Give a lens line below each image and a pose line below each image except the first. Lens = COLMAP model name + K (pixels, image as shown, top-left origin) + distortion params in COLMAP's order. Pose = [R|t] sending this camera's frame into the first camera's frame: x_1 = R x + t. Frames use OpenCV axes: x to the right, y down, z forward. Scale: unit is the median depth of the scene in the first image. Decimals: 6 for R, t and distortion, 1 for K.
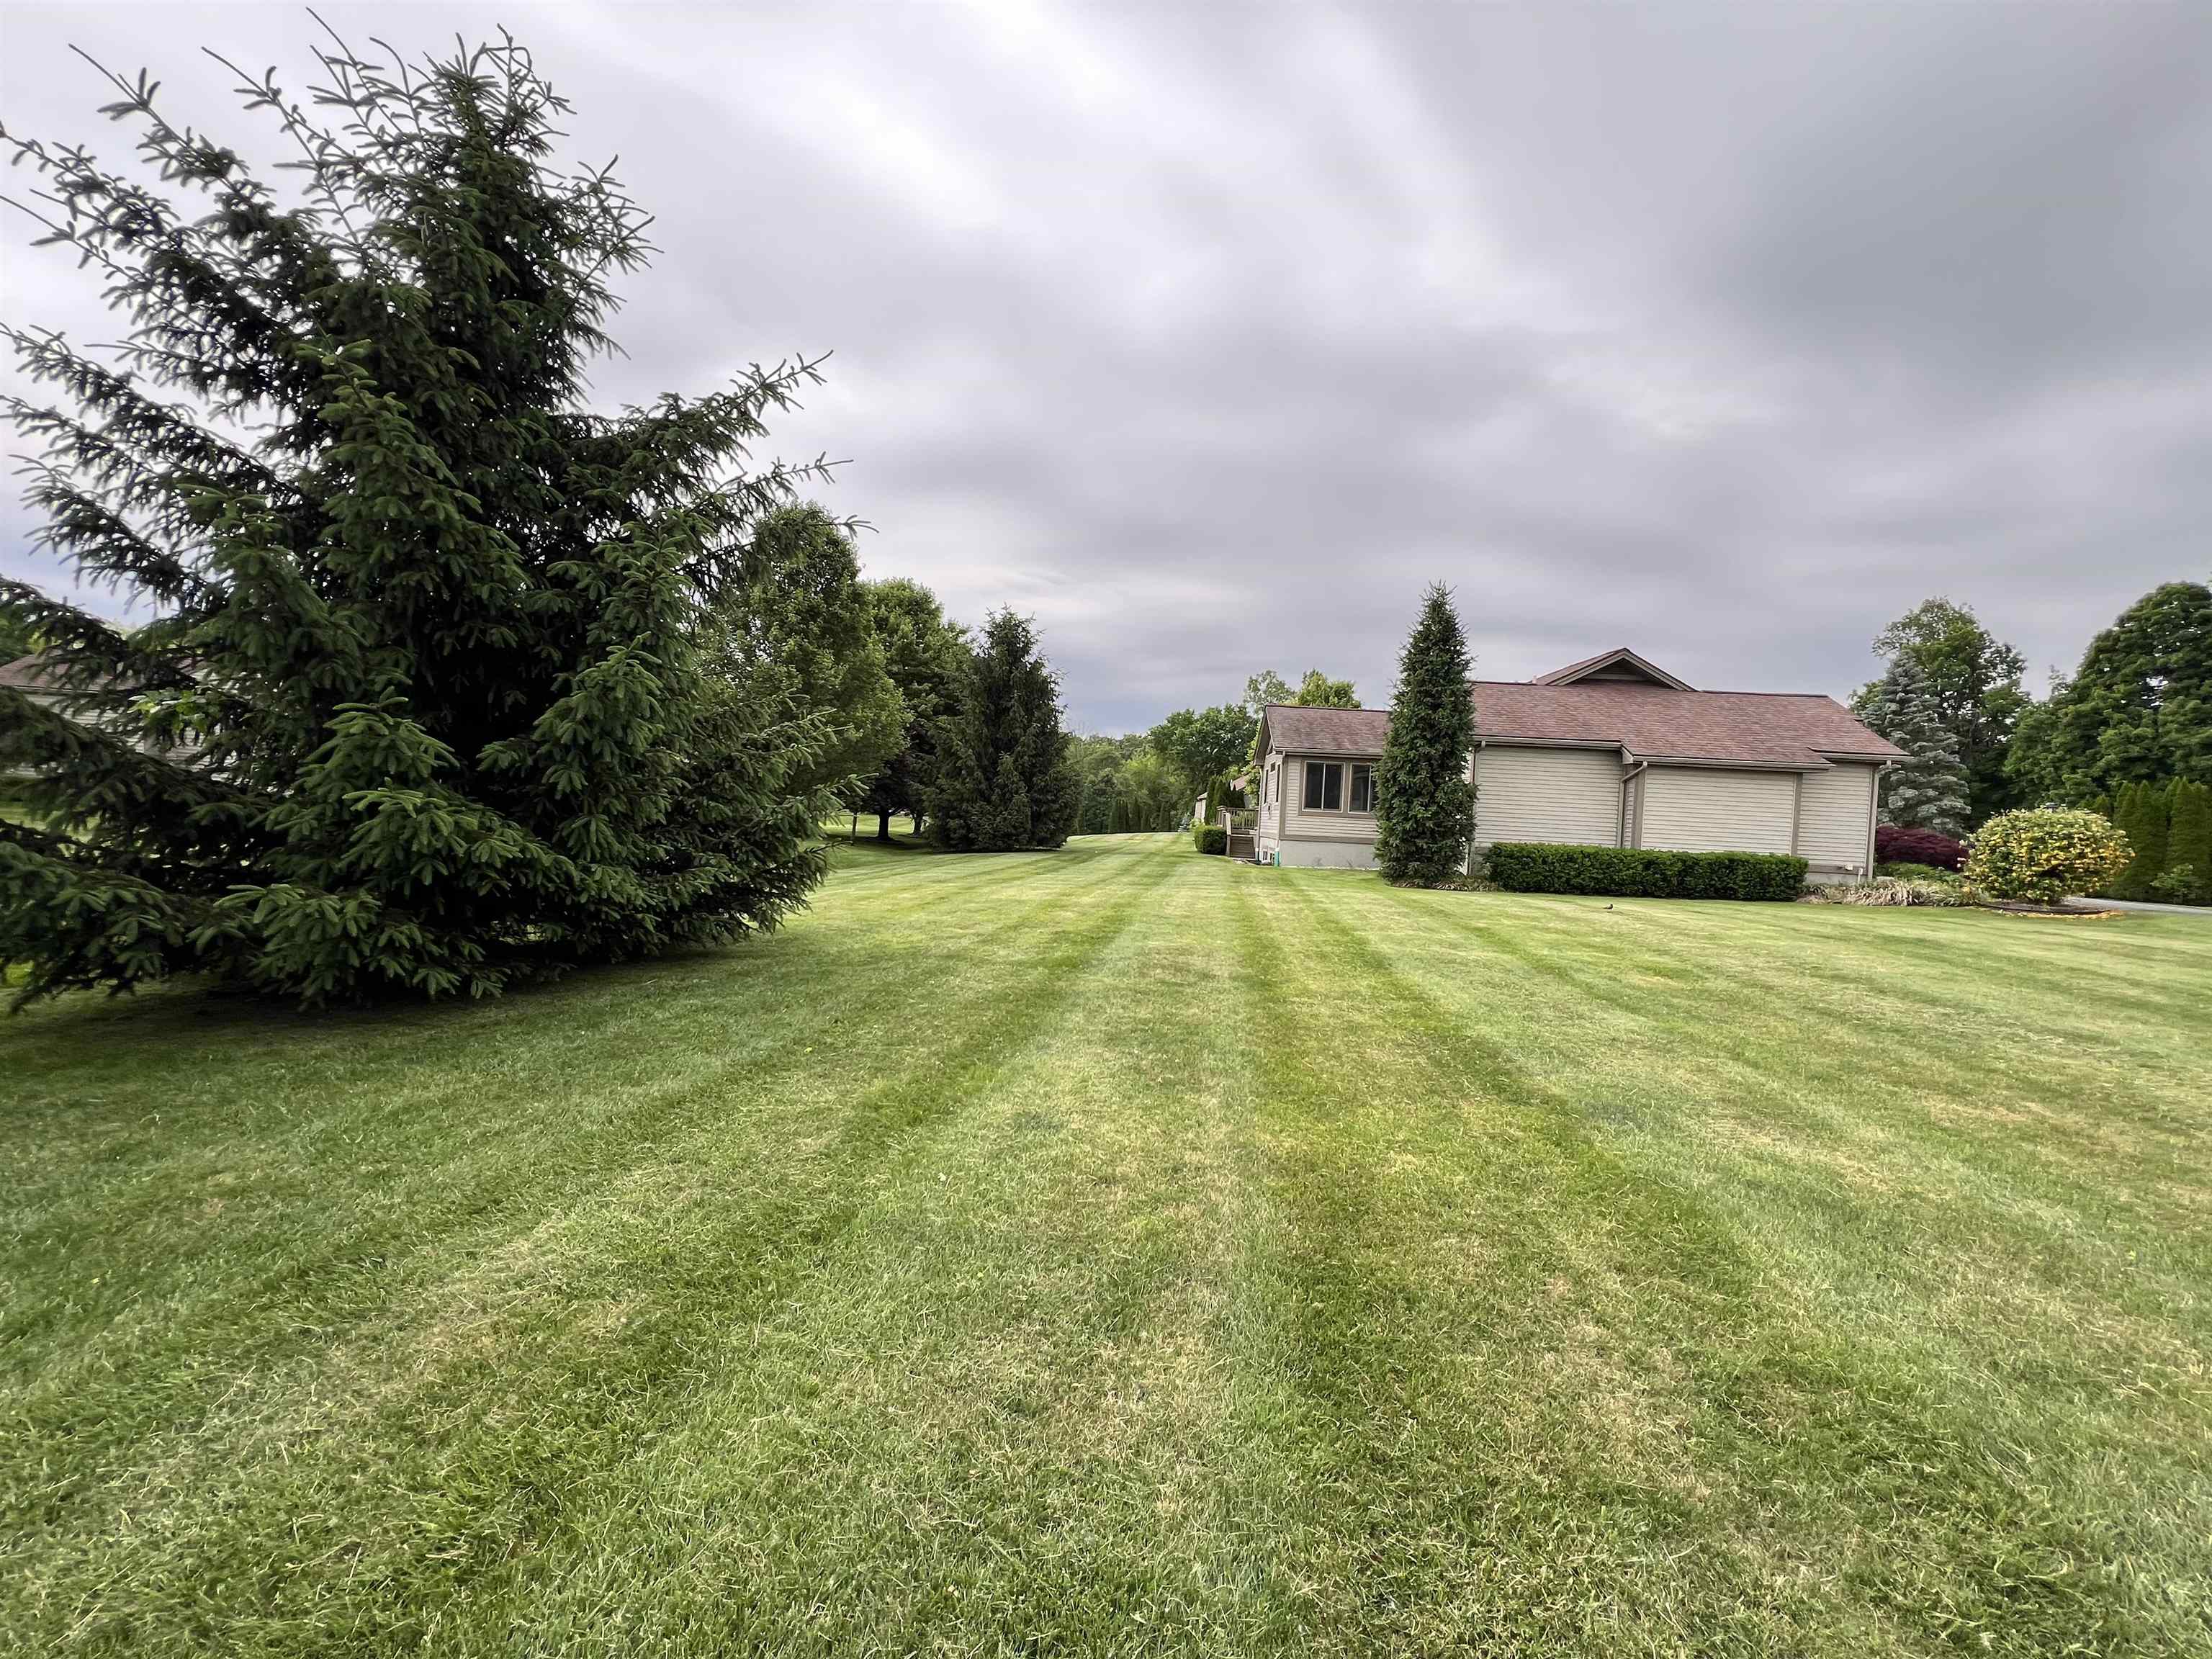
lens RADIAL K [[889.5, 0, 1107.8], [0, 889.5, 834.7], [0, 0, 1]] dist [0.001102, -0.000143]
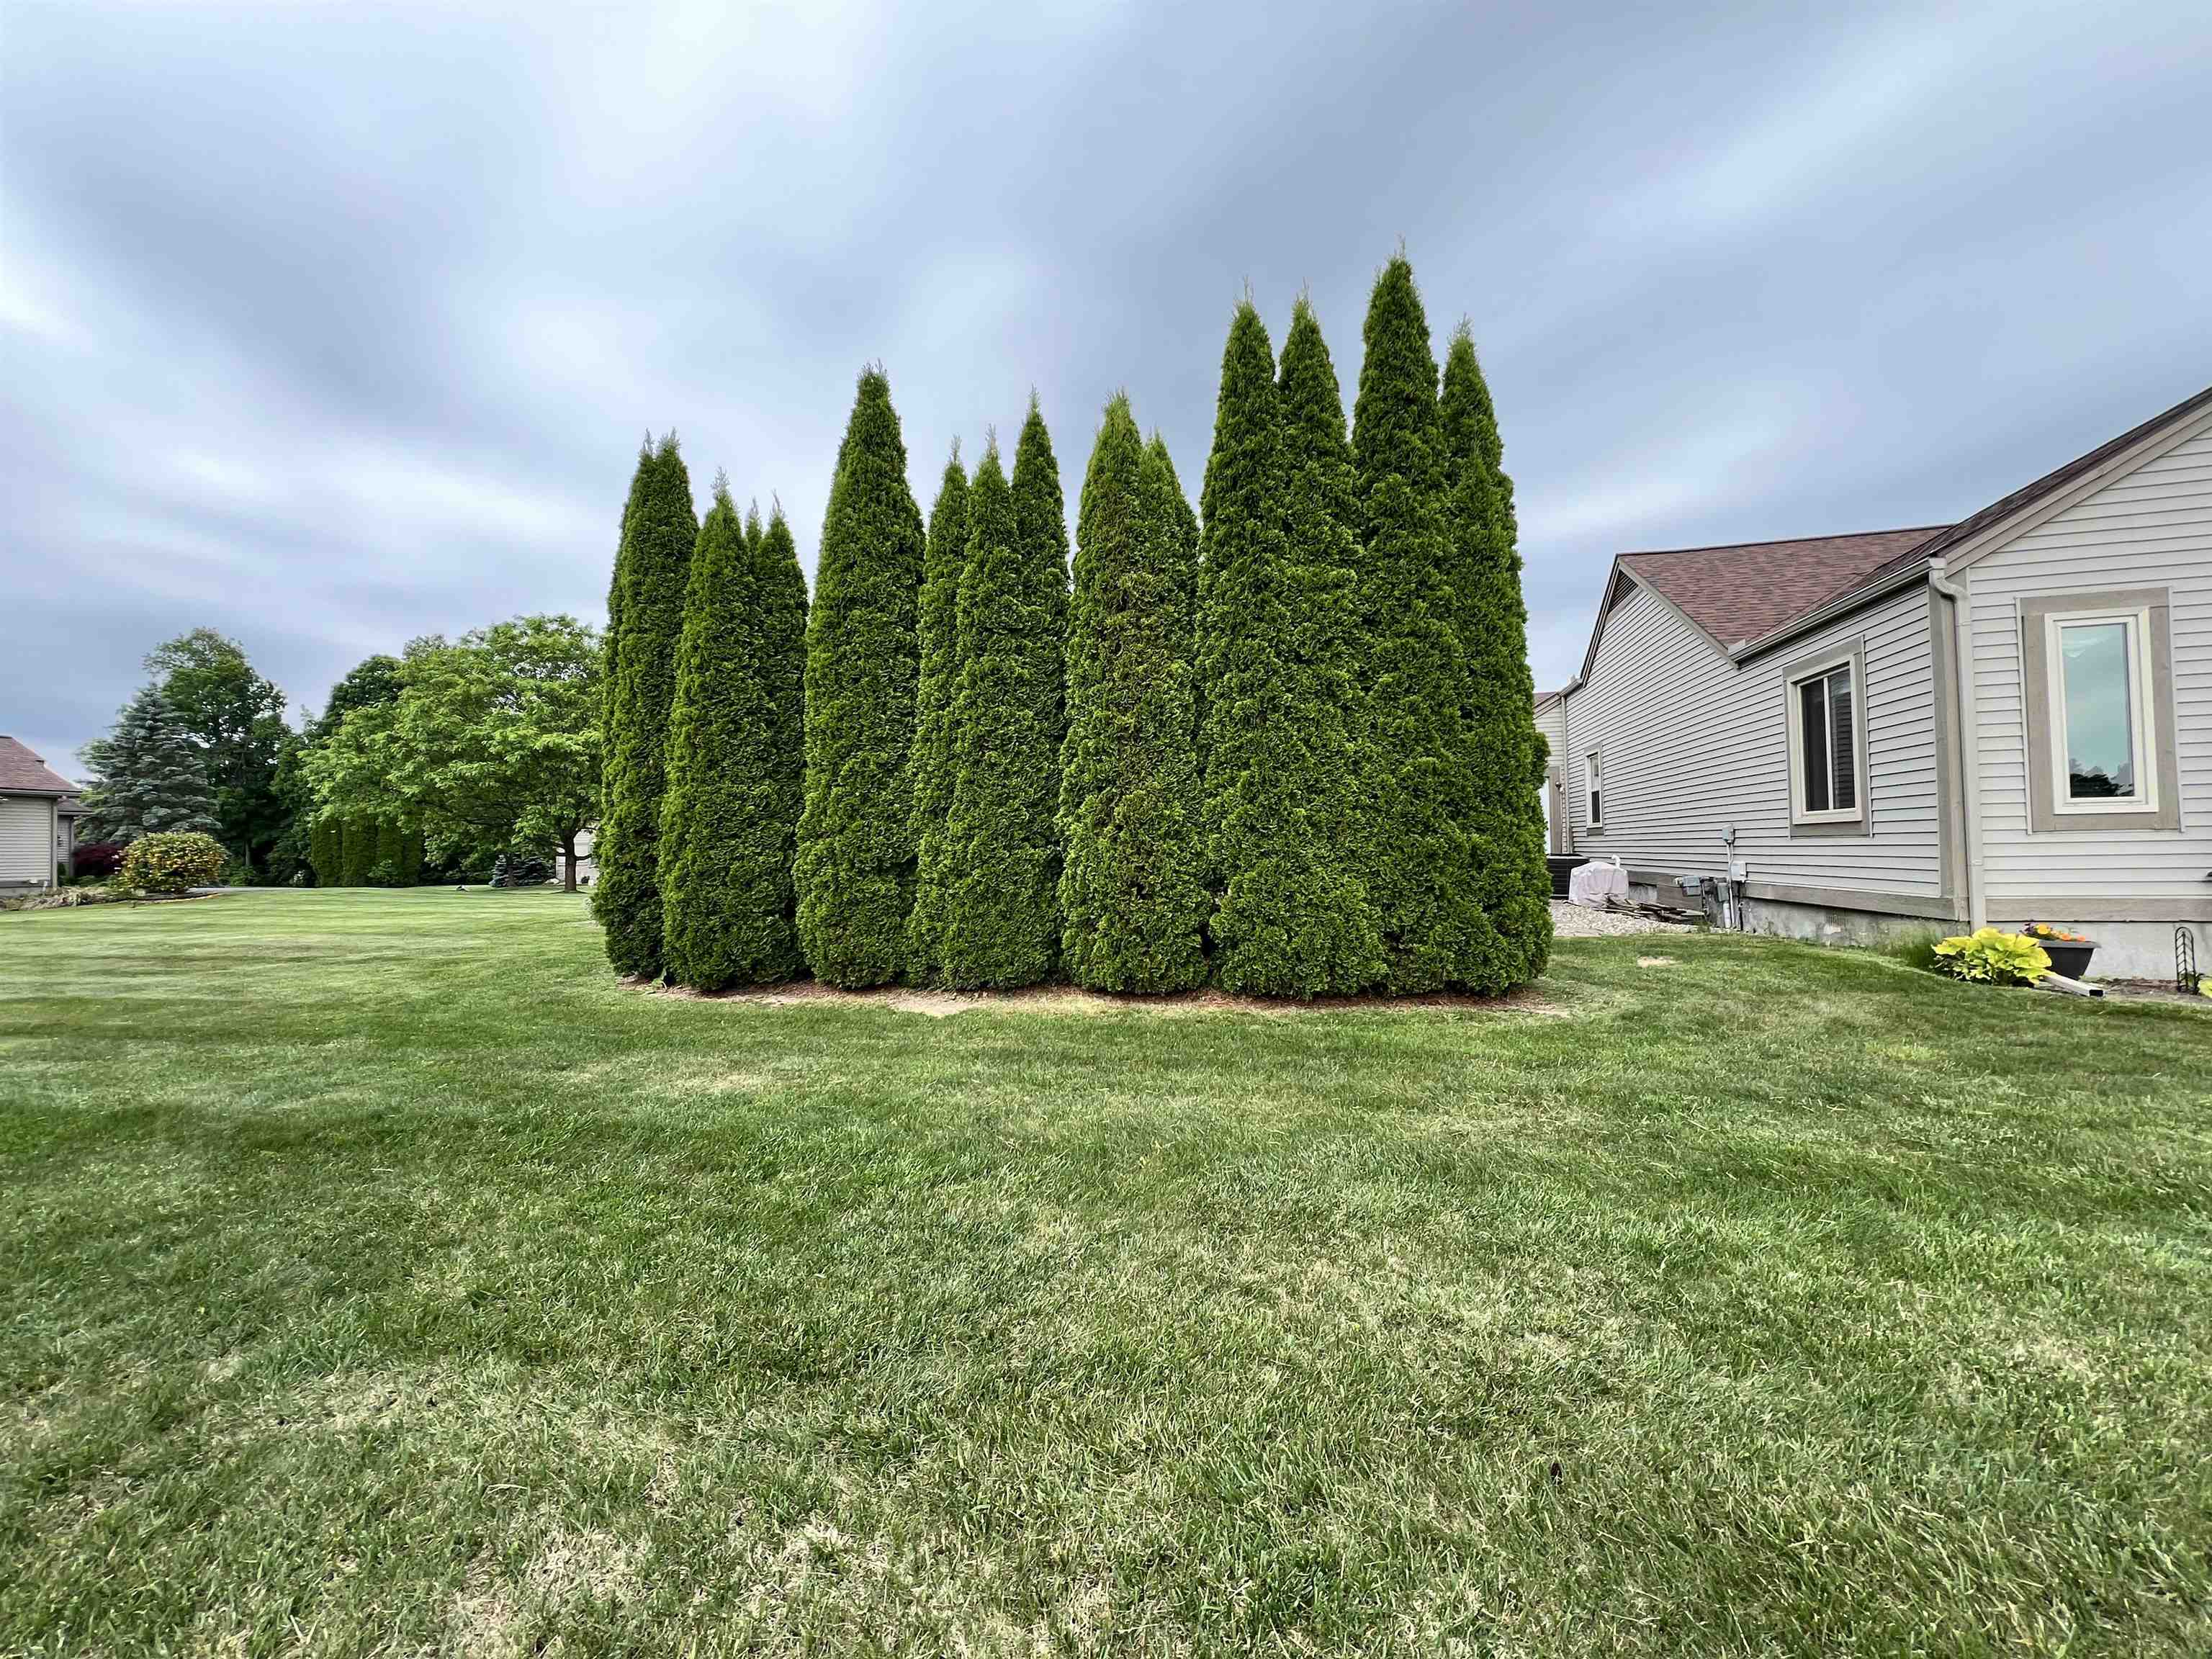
lens RADIAL K [[889.5, 0, 1109.4], [0, 889.5, 833.5], [0, 0, 1]] dist [0.001102, -0.000143]
pose [[0.069548, -0.034527, 0.996981, -0.130747], [0.045480, 0.998471, 0.031406, -0.000272], [-0.996541, 0.043159, 0.071012, -0.256063]]
